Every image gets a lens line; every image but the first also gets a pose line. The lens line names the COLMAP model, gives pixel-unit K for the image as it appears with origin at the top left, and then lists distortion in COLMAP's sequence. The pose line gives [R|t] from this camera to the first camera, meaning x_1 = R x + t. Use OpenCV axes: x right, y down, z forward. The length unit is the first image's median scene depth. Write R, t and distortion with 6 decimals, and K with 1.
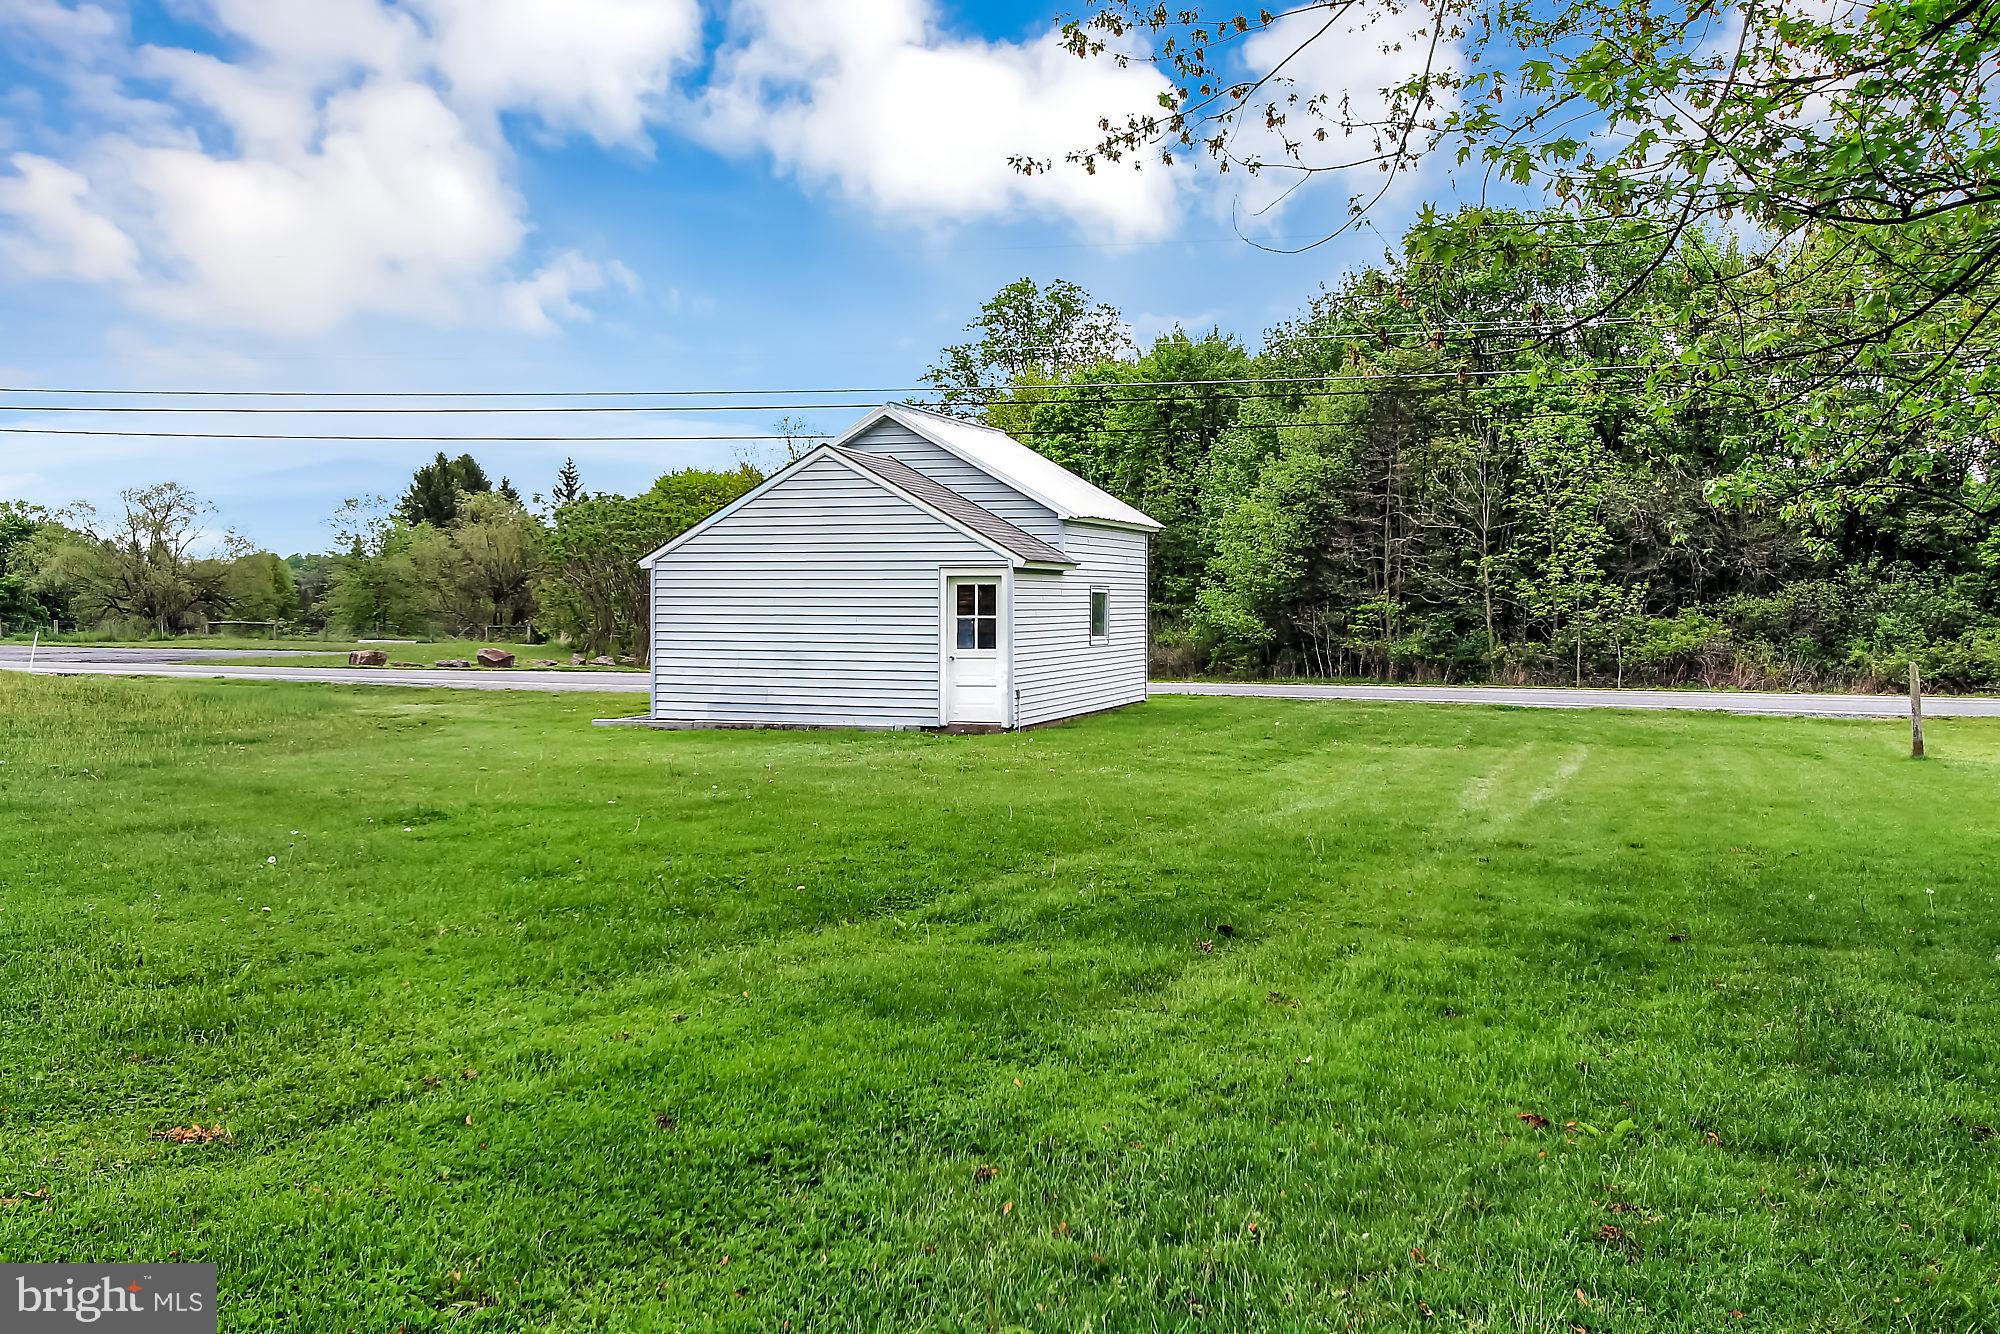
lens RADIAL K [[2230.8, 0, 1000.0], [0, 2230.8, 667.0], [0, 0, 1]] dist [0.169294, -0.360142]
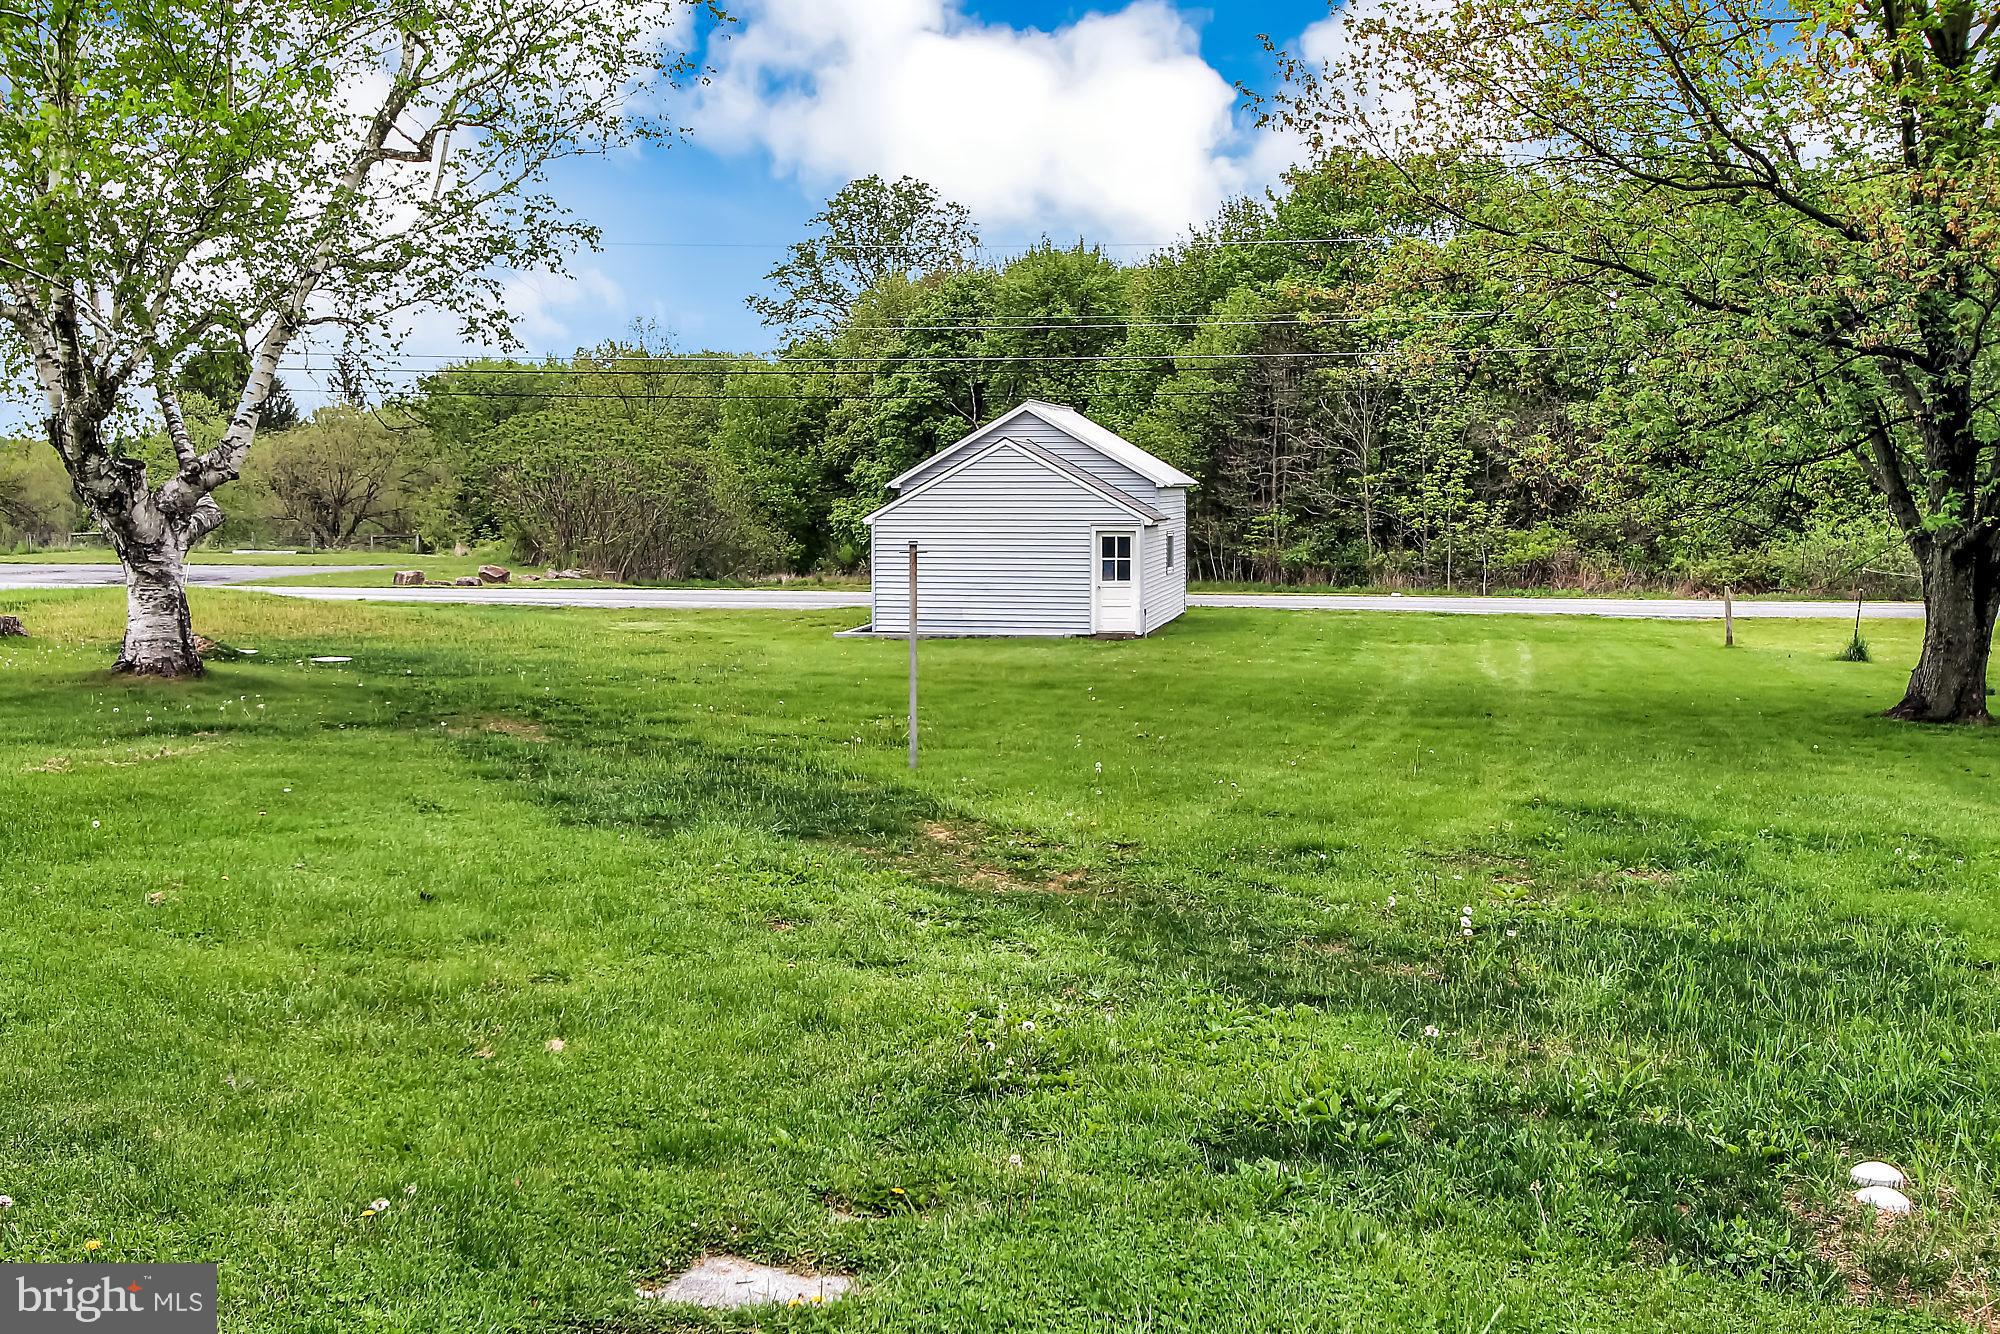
lens RADIAL K [[2627.7, 0, 1000.0], [0, 2627.7, 667.0], [0, 0, 1]] dist [-0.030676, 0.021145]
pose [[0.993309, -0.014193, 0.114612, -0.129087], [0.009281, 0.999020, 0.043279, -0.012246], [-0.115114, -0.041925, 0.992467, -0.314906]]
